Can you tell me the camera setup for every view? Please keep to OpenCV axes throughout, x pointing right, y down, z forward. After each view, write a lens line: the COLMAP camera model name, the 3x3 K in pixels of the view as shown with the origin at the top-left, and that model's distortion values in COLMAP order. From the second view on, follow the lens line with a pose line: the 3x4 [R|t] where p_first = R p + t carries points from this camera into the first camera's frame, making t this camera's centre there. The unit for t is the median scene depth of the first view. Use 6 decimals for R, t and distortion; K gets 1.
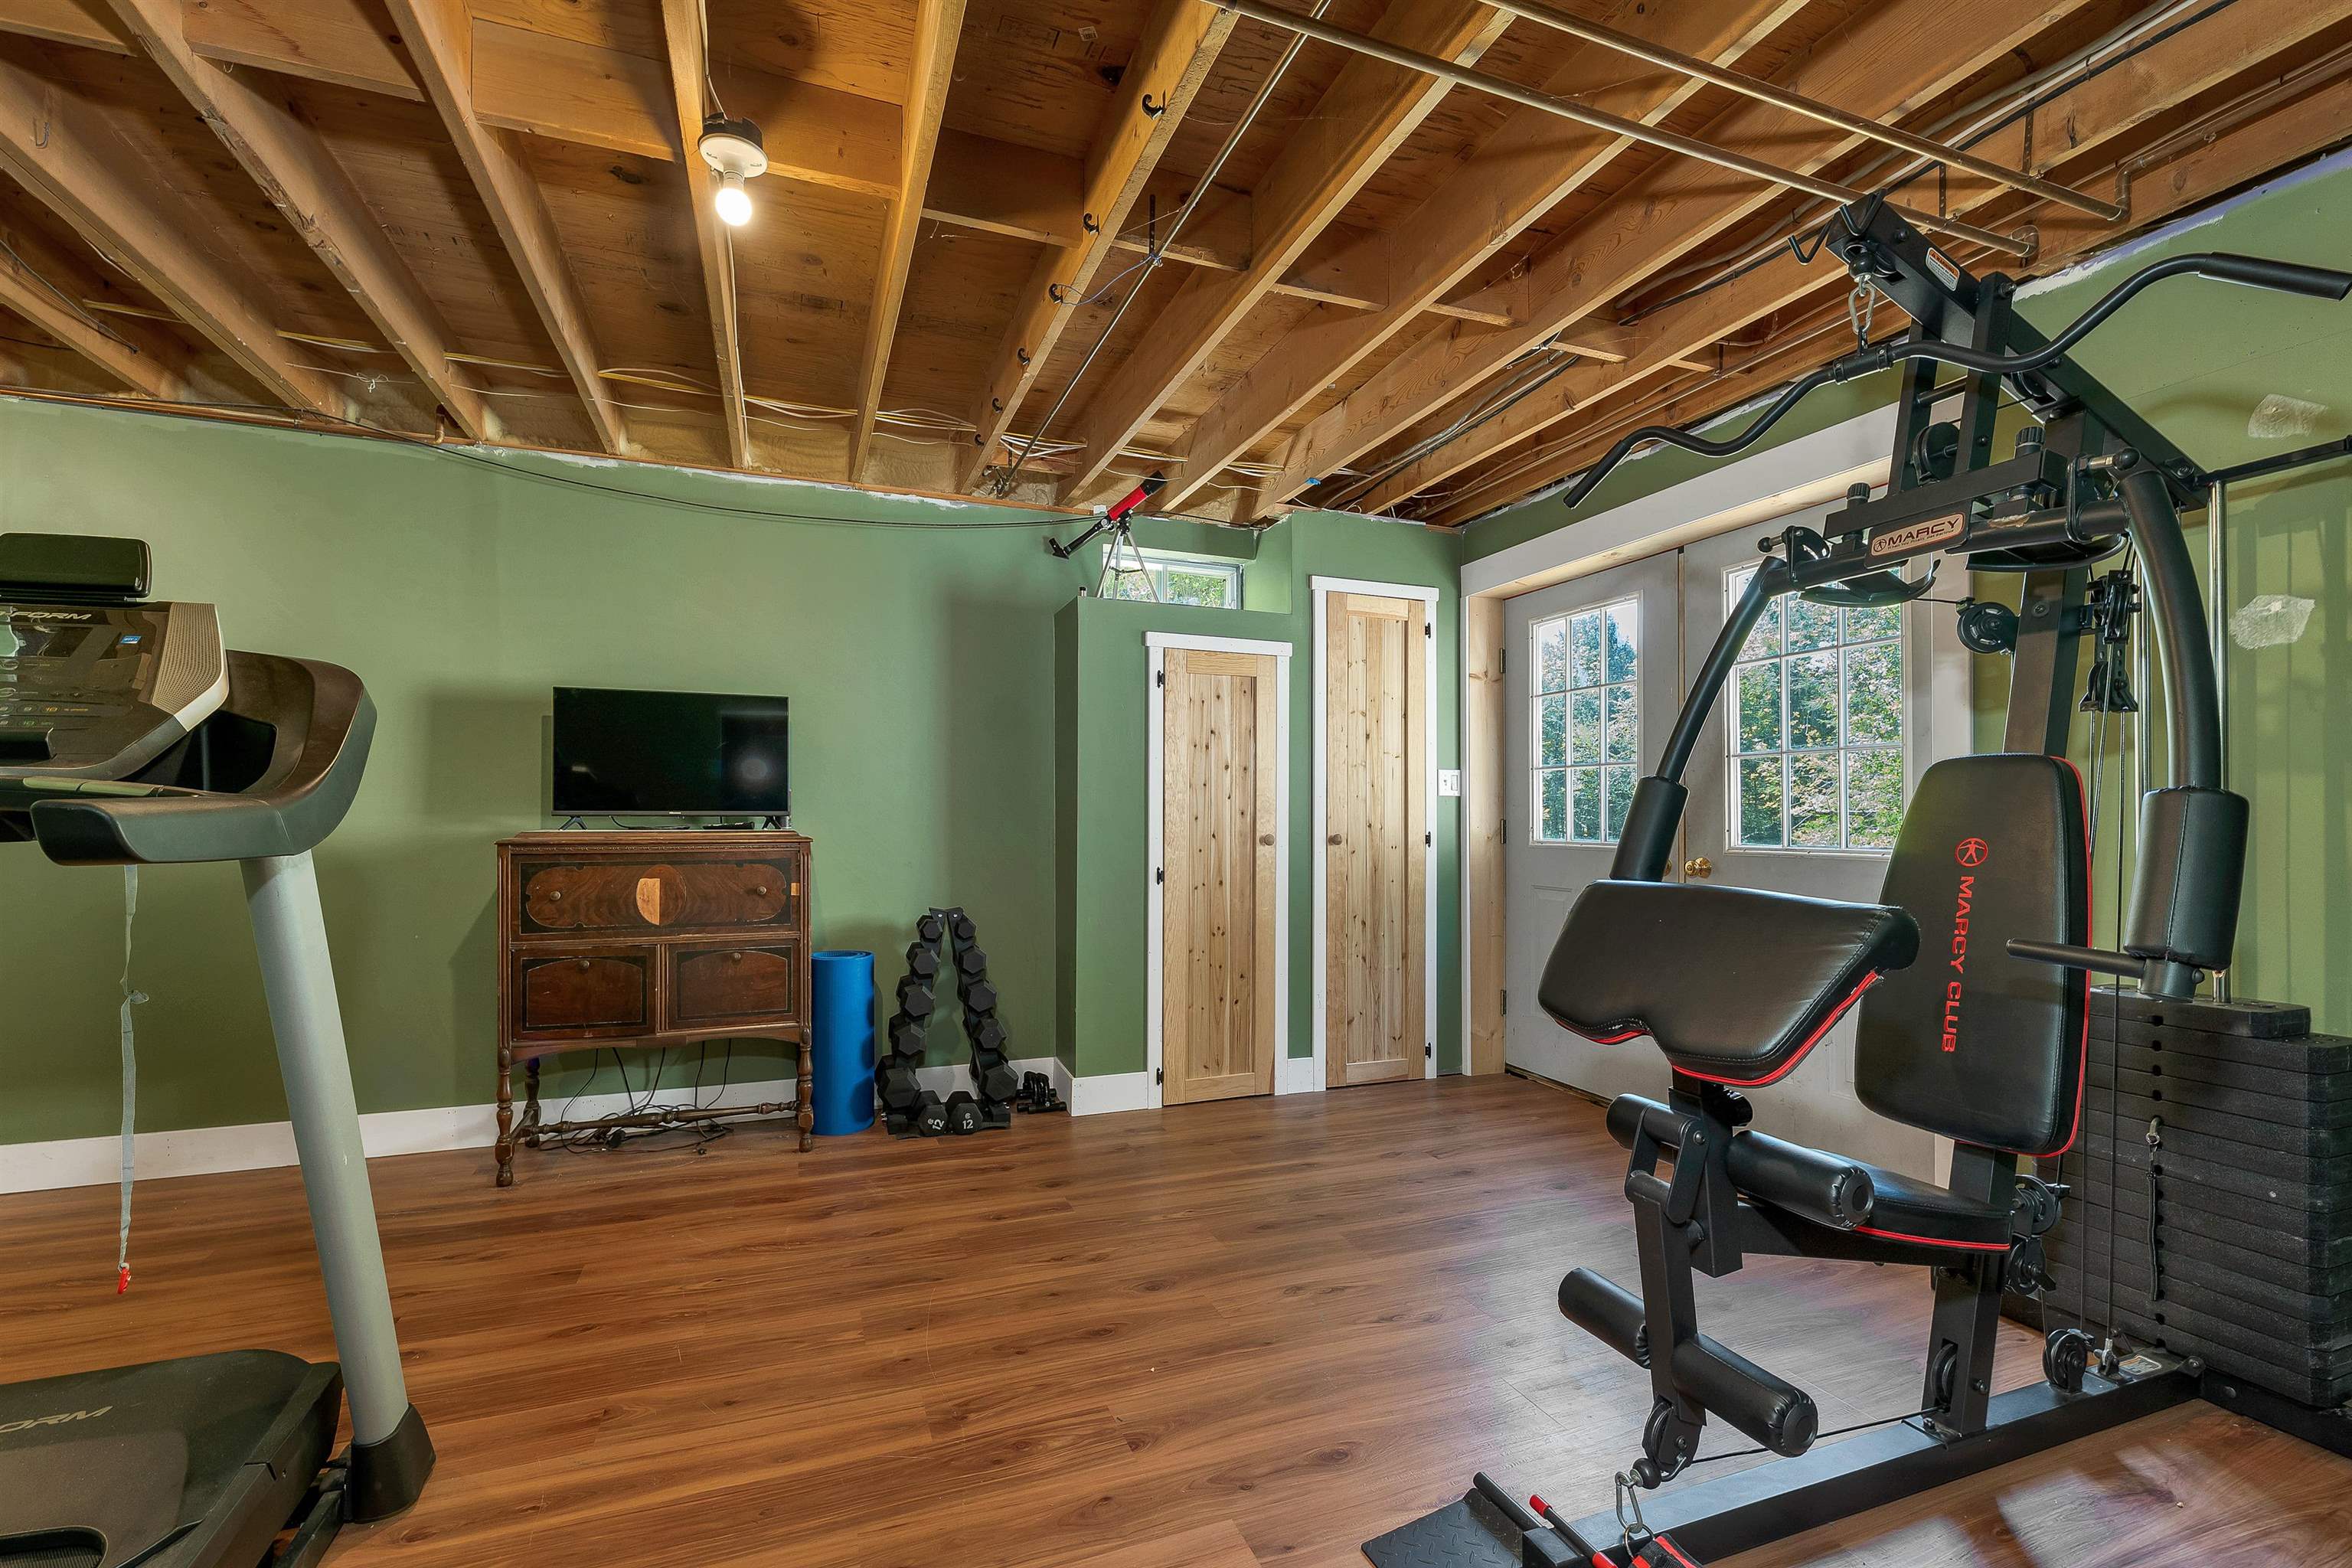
lens RADIAL K [[1003.3, 0, 1165.8], [0, 1003.3, 808.0], [0, 0, 1]] dist [-0.001500, 0.000158]
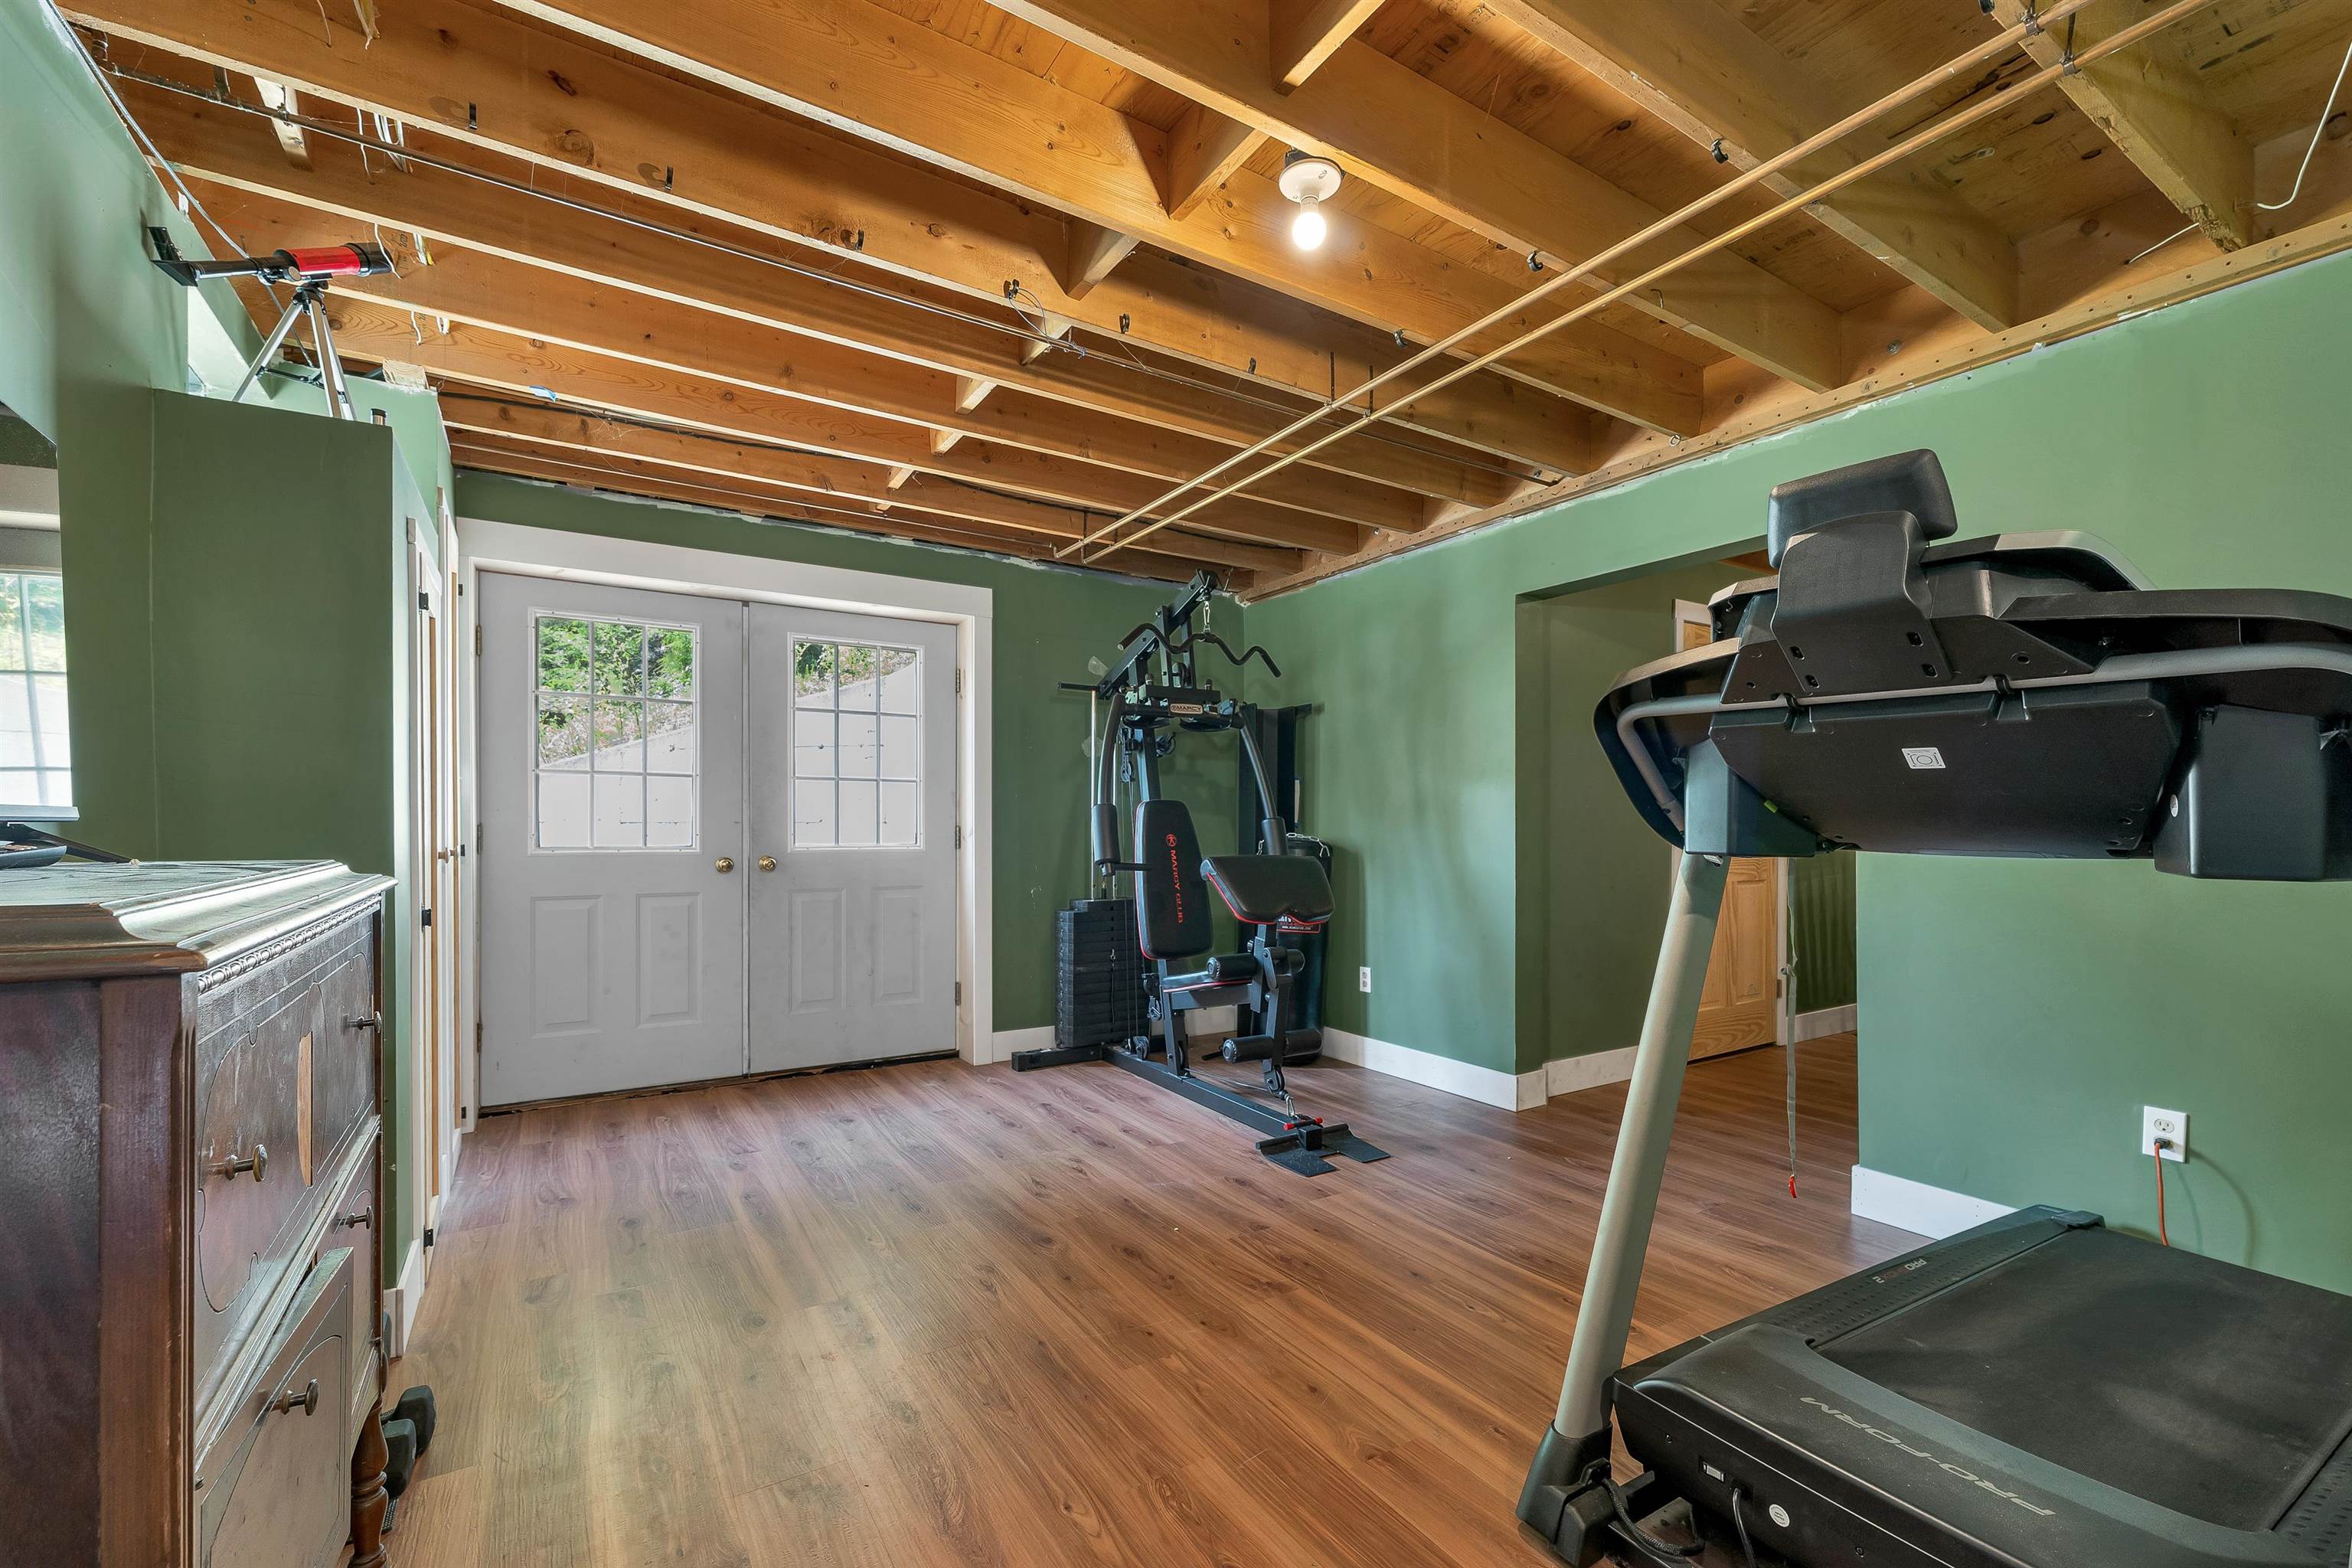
lens RADIAL K [[989.3, 0, 1174.1], [0, 989.3, 803.1], [0, 0, 1]] dist [0.003156, 0.000212]
pose [[-0.198559, 0.020605, 0.979872, -1.212852], [-0.012648, 0.999642, -0.023584, 0.010489], [-0.980007, -0.017076, -0.198227, 1.153890]]
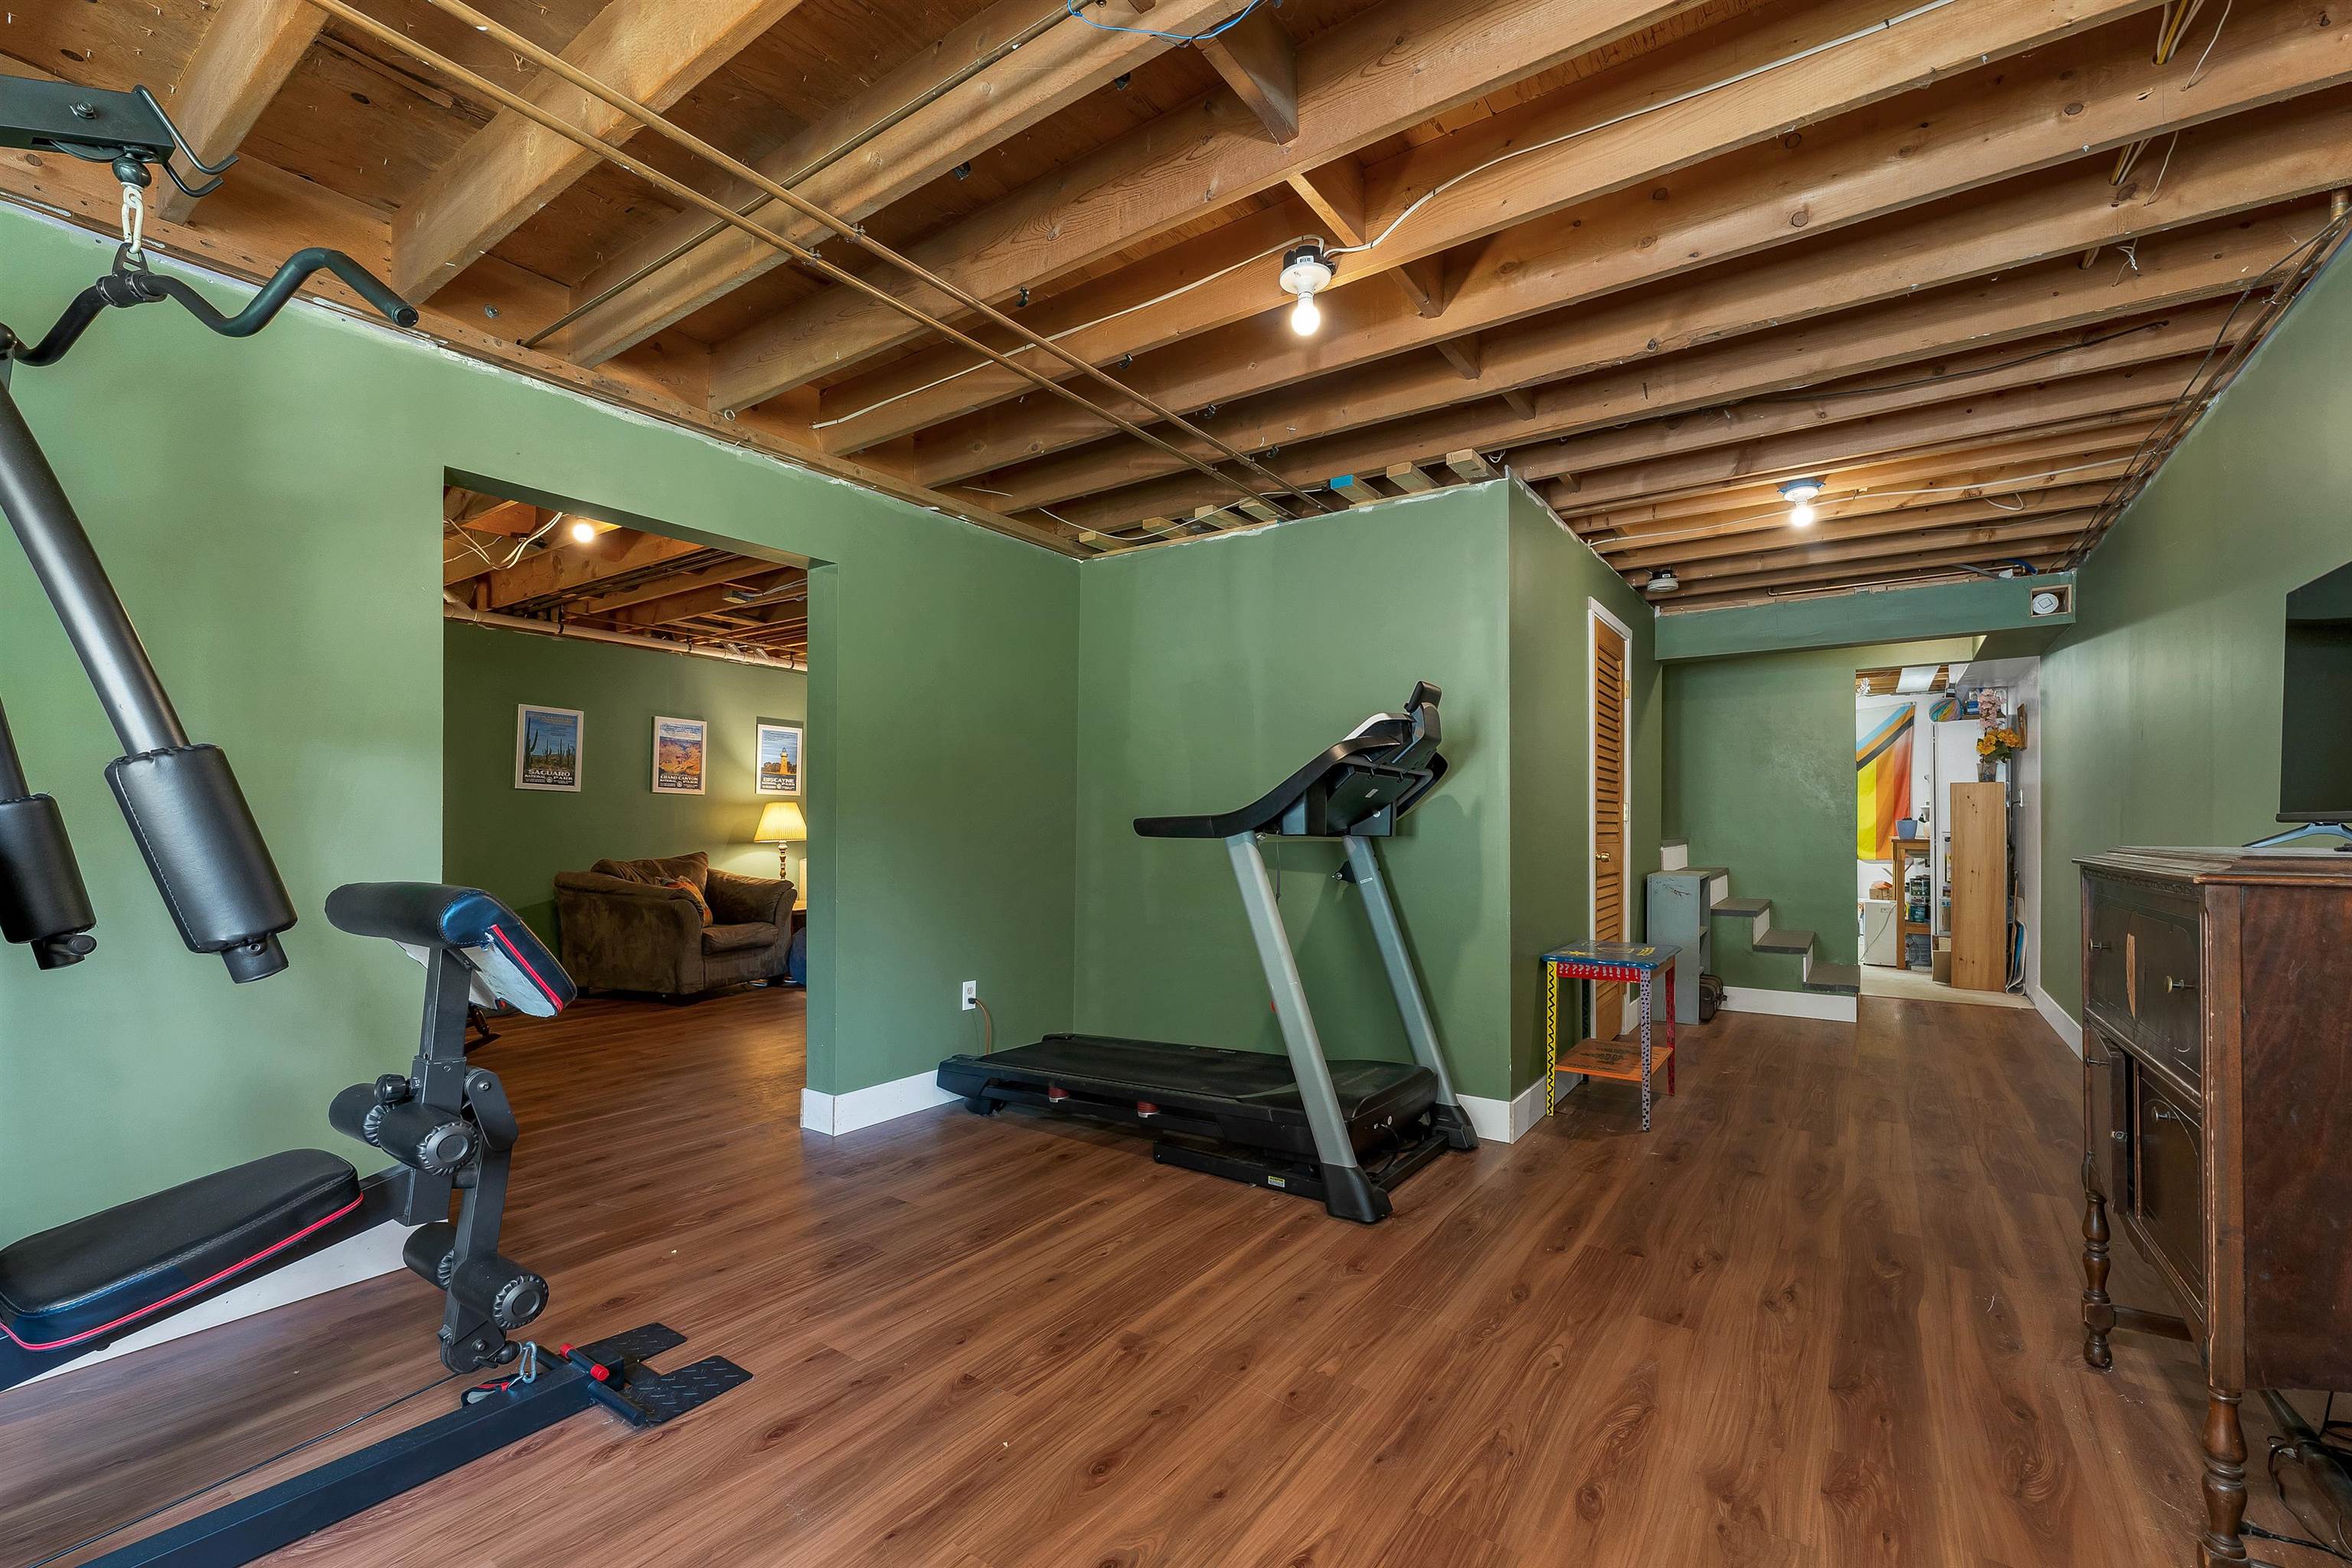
lens RADIAL K [[989.3, 0, 1179.1], [0, 989.3, 796.2], [0, 0, 1]] dist [0.003156, 0.000212]
pose [[-0.822414, -0.016033, -0.568663, 0.331304], [0.003057, 0.999464, -0.032599, 0.015105], [0.568881, -0.028548, -0.821924, 1.643429]]
